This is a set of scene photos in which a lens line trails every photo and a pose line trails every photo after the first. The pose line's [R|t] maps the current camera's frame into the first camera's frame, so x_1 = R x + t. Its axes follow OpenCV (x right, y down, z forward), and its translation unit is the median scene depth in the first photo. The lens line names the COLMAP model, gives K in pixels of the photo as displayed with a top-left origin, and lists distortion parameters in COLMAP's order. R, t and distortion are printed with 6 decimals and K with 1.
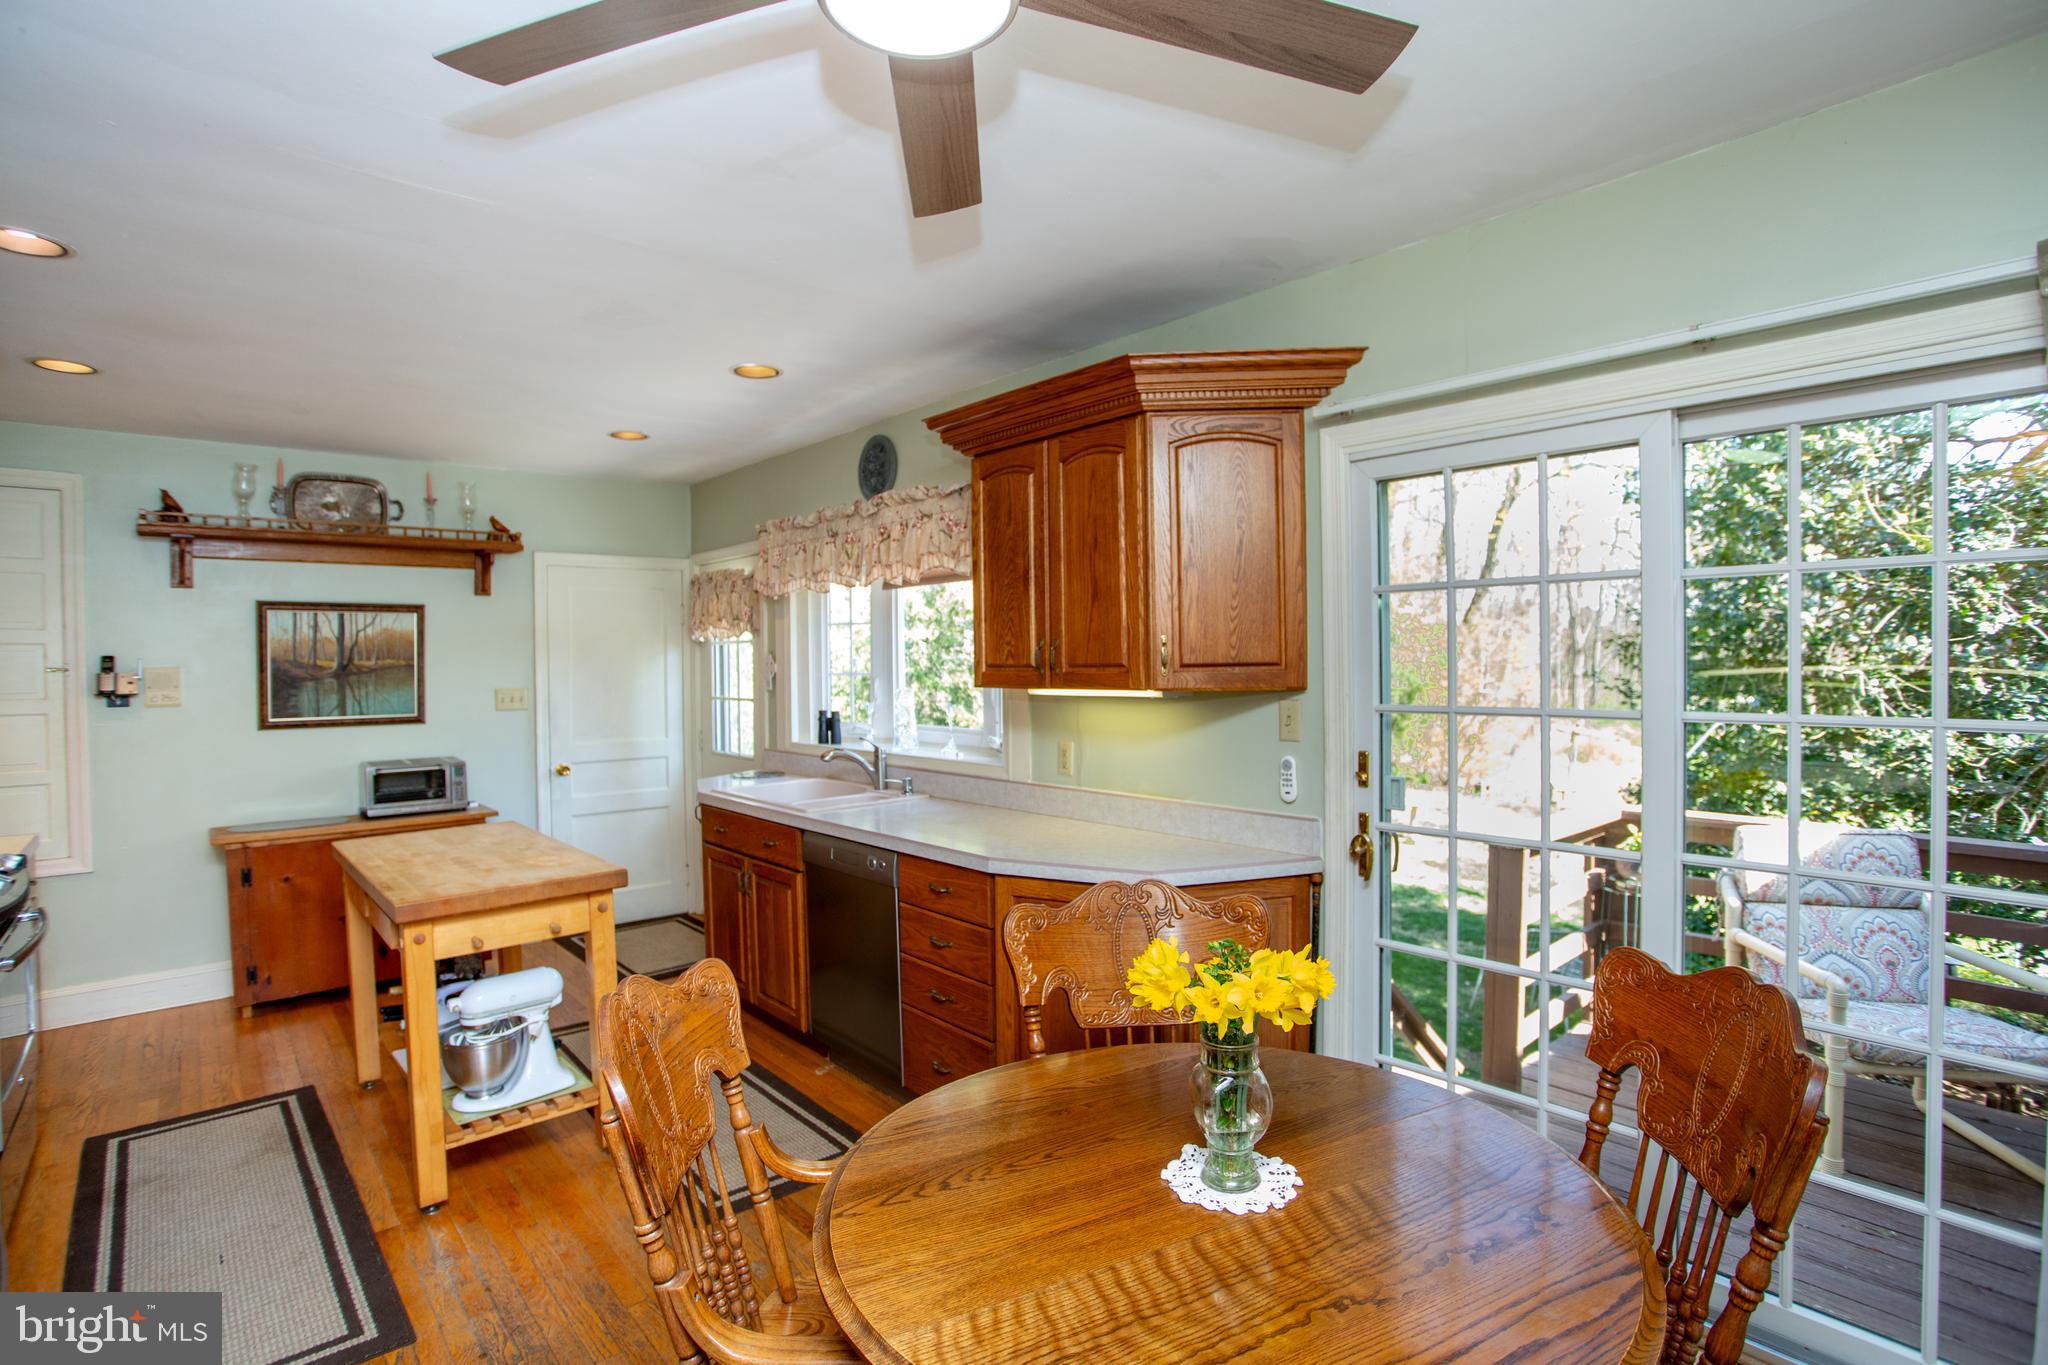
lens RADIAL K [[982.9, 0, 1024.0], [0, 982.9, 682.5], [0, 0, 1]] dist [-0.041400, 0.000774]
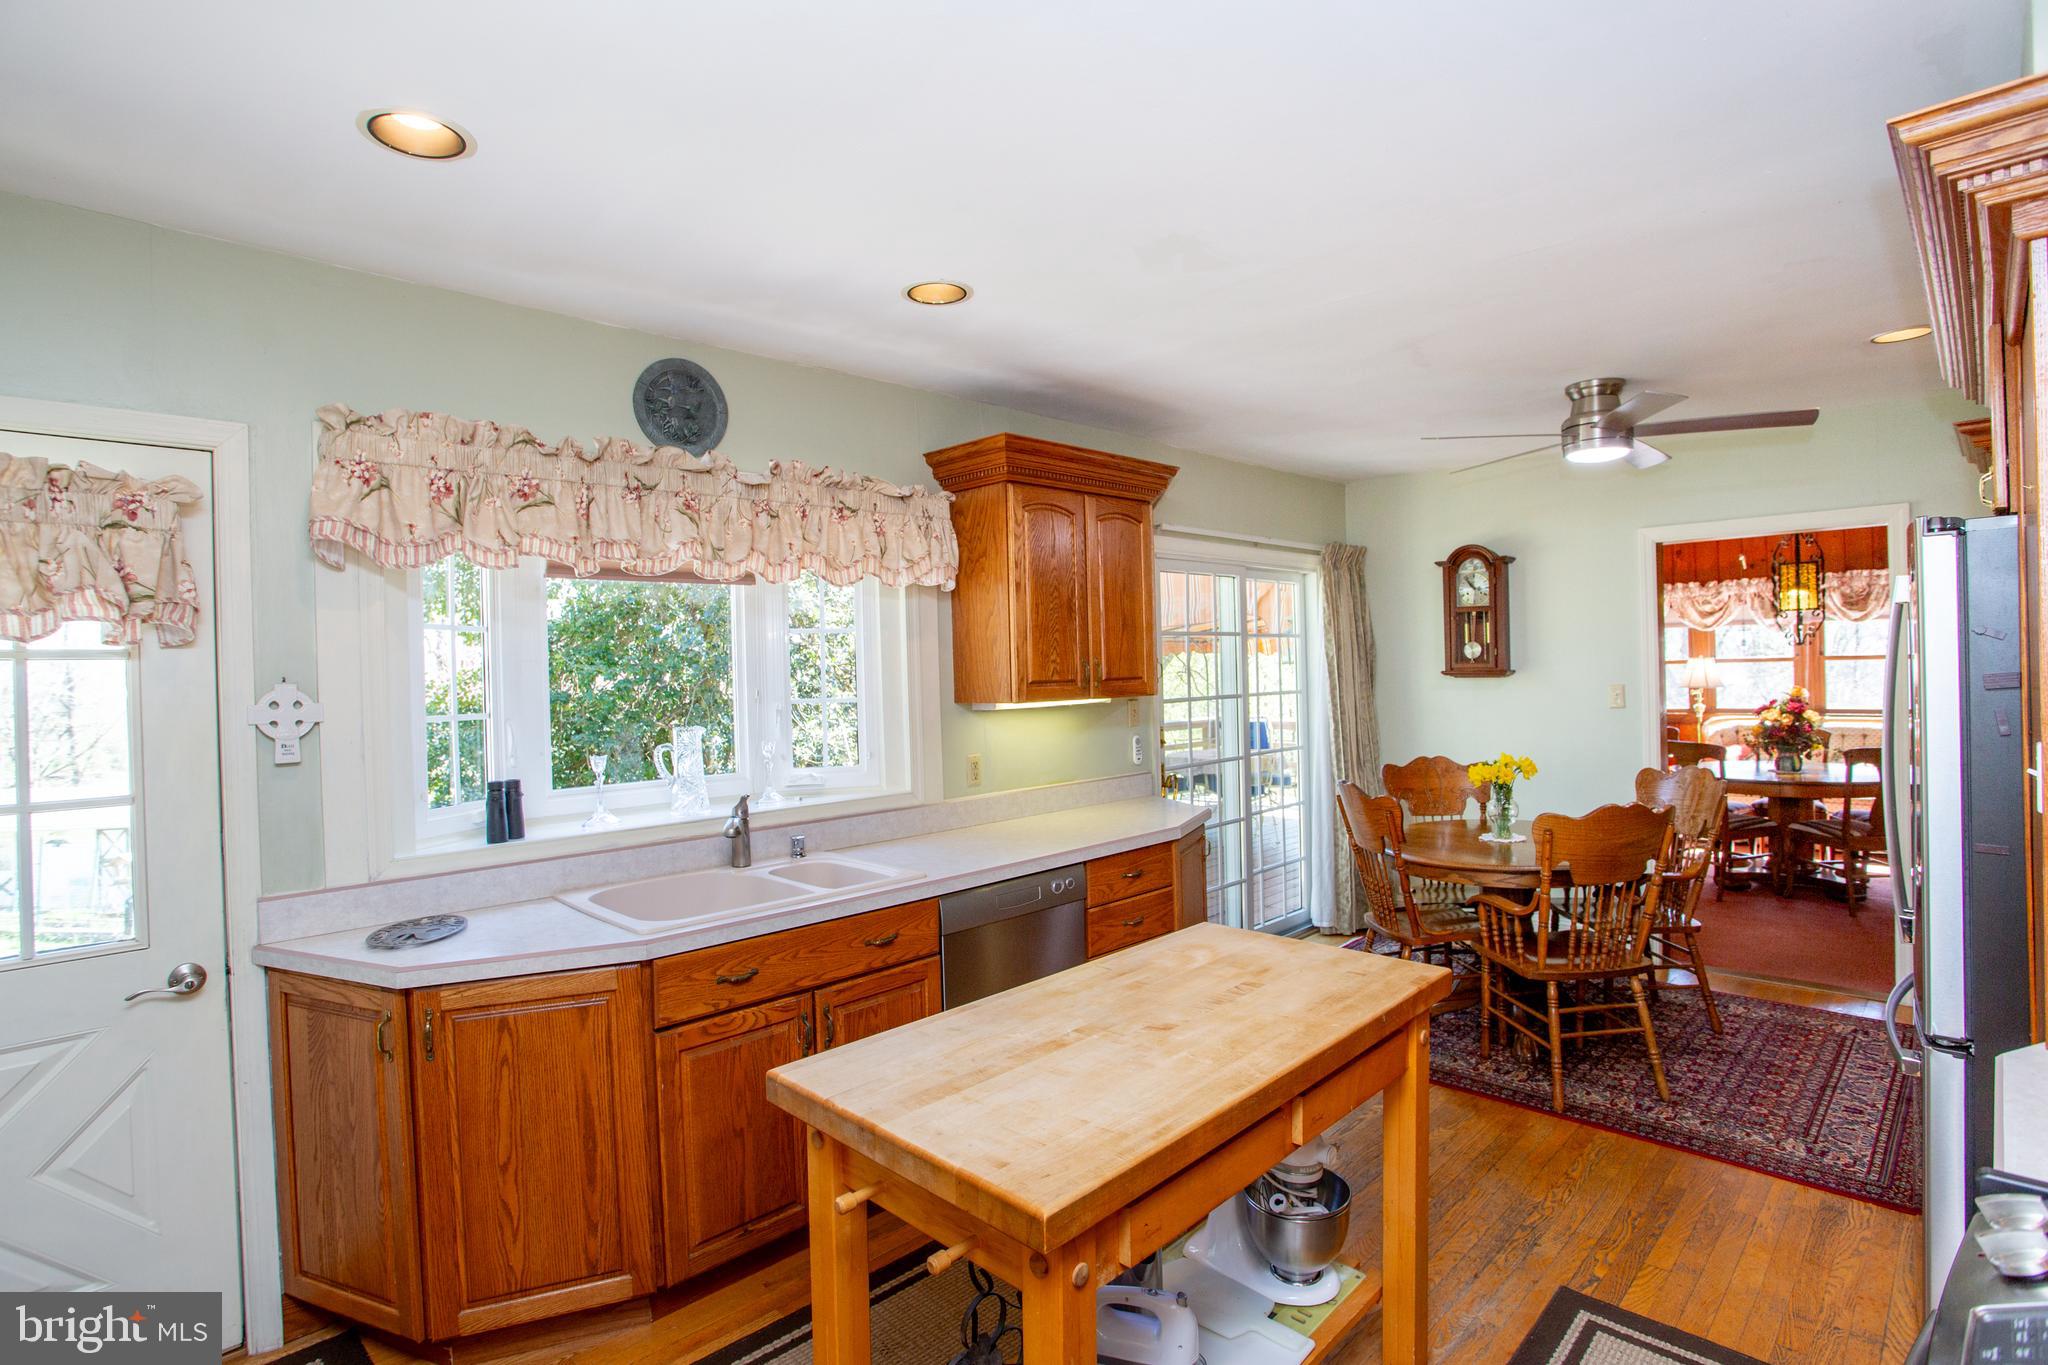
lens RADIAL K [[982.9, 0, 1024.0], [0, 982.9, 682.5], [0, 0, 1]] dist [-0.041400, 0.000774]
pose [[-0.054679, -0.001821, 0.998502, -1.225973], [0.053327, 0.998566, 0.004742, -0.024325], [-0.997079, 0.053506, -0.054503, 1.180789]]
